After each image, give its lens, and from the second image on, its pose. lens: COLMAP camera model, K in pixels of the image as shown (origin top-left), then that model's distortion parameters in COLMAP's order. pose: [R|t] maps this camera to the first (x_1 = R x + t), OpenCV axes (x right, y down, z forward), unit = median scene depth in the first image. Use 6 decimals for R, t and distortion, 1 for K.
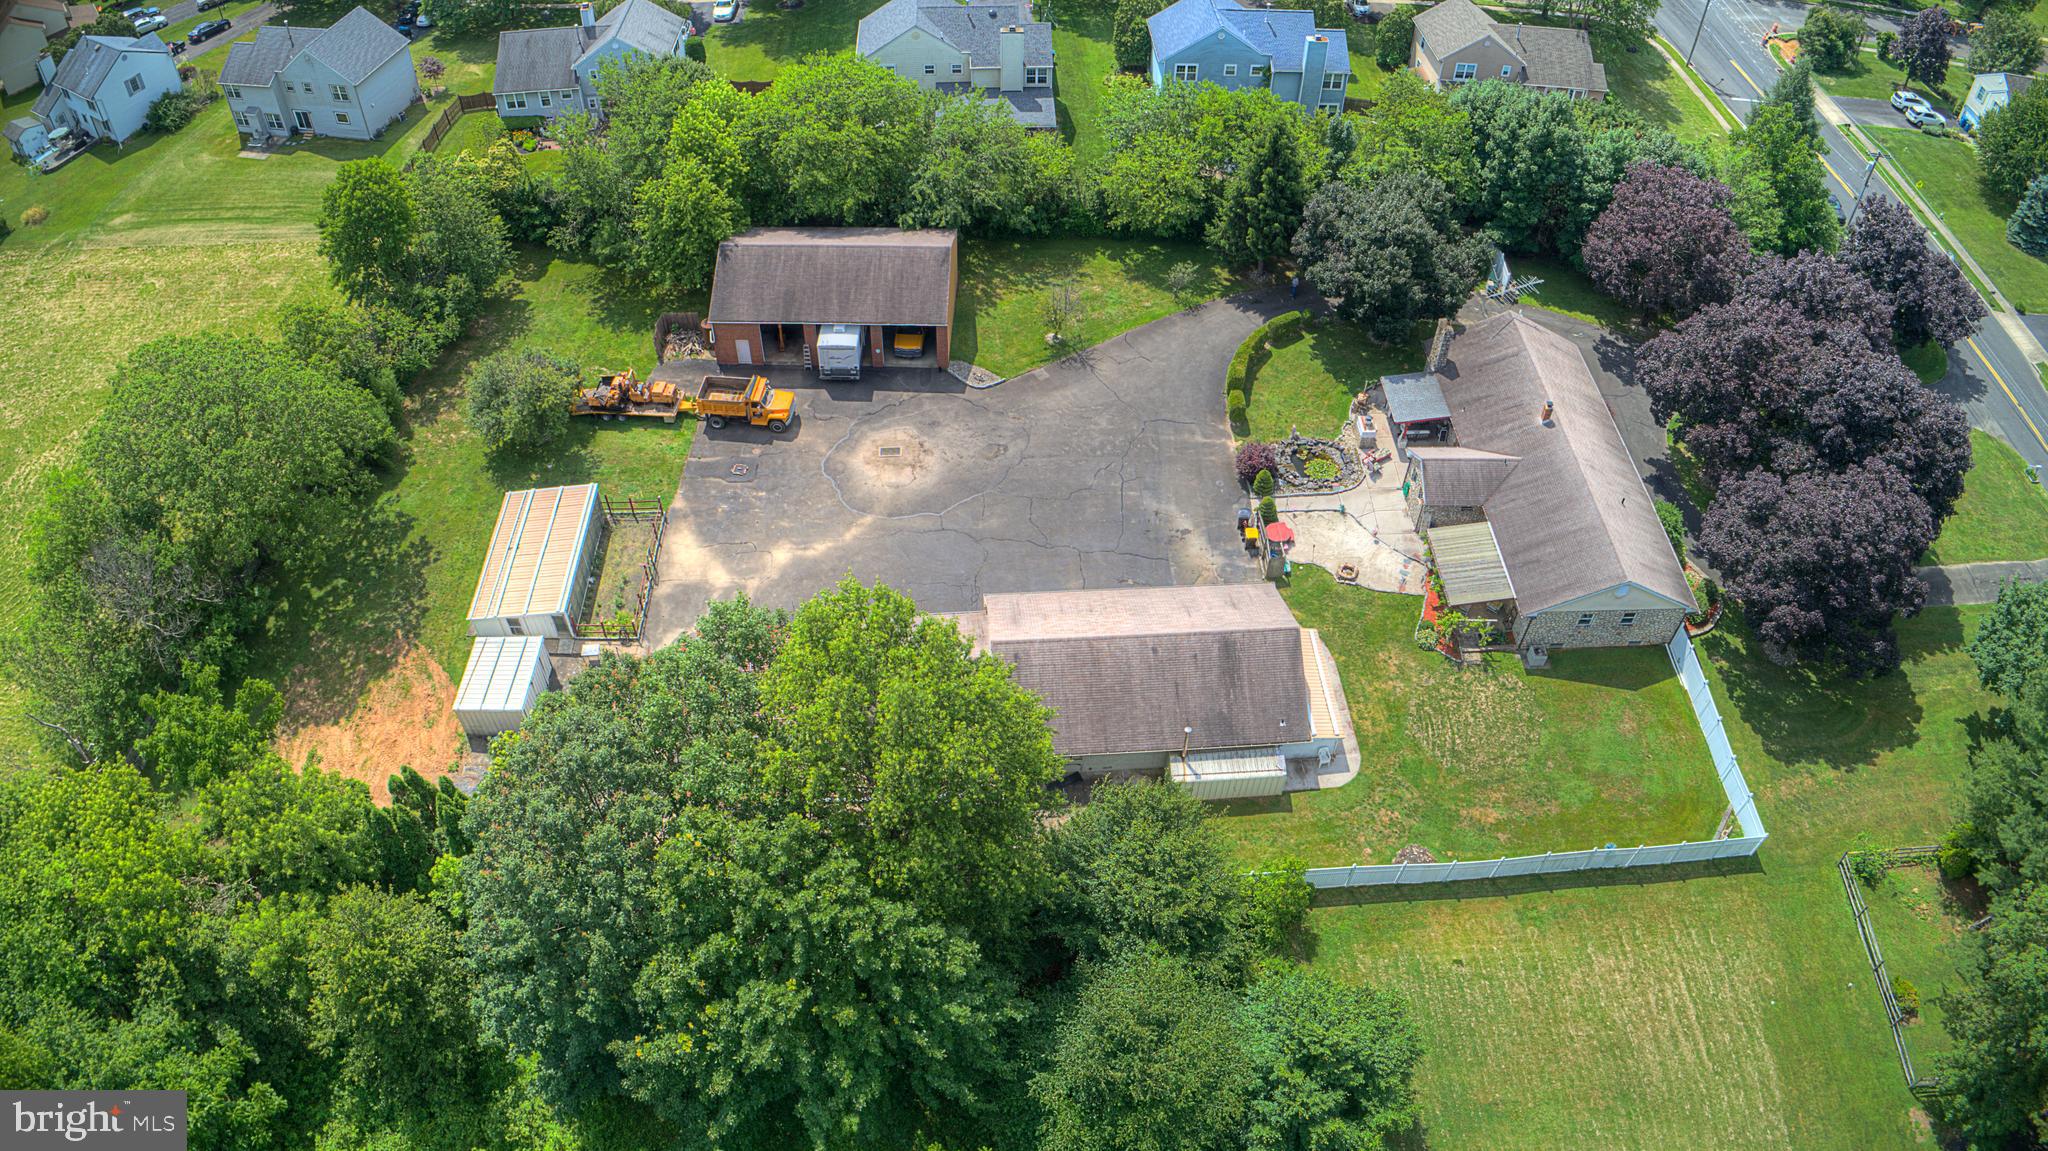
lens RADIAL K [[1370.4, 0, 1024.0], [0, 1370.4, 575.5], [0, 0, 1]] dist [-0.209559, 0.003060]
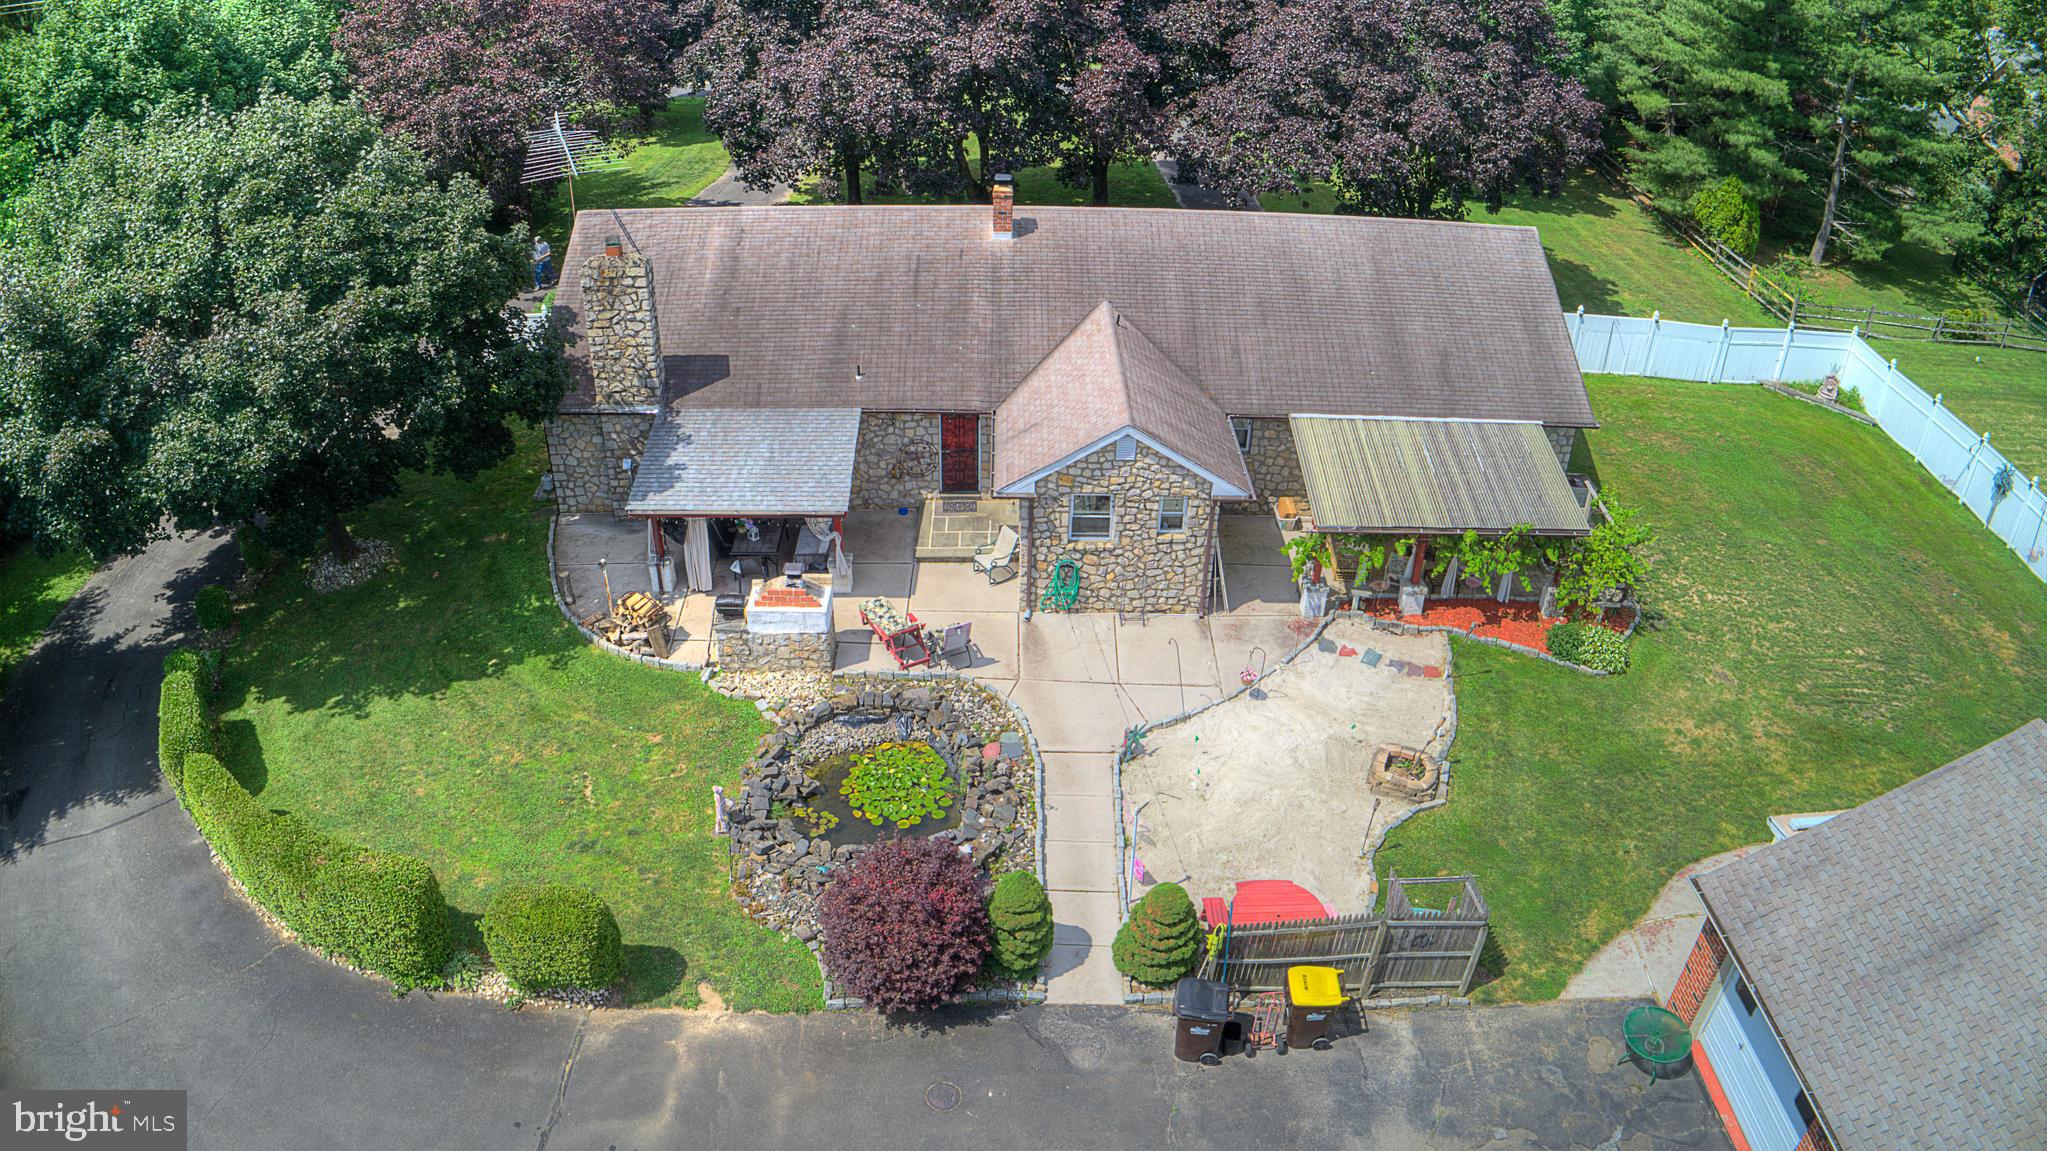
lens RADIAL K [[1369.7, 0, 1023.5], [0, 1369.7, 575.5], [0, 0, 1]] dist [-0.209559, 0.003060]
pose [[0.029644, -0.577219, 0.816051, 0.011457], [0.731100, 0.569252, 0.376092, -0.204144], [-0.681627, 0.585466, 0.438880, 0.886154]]
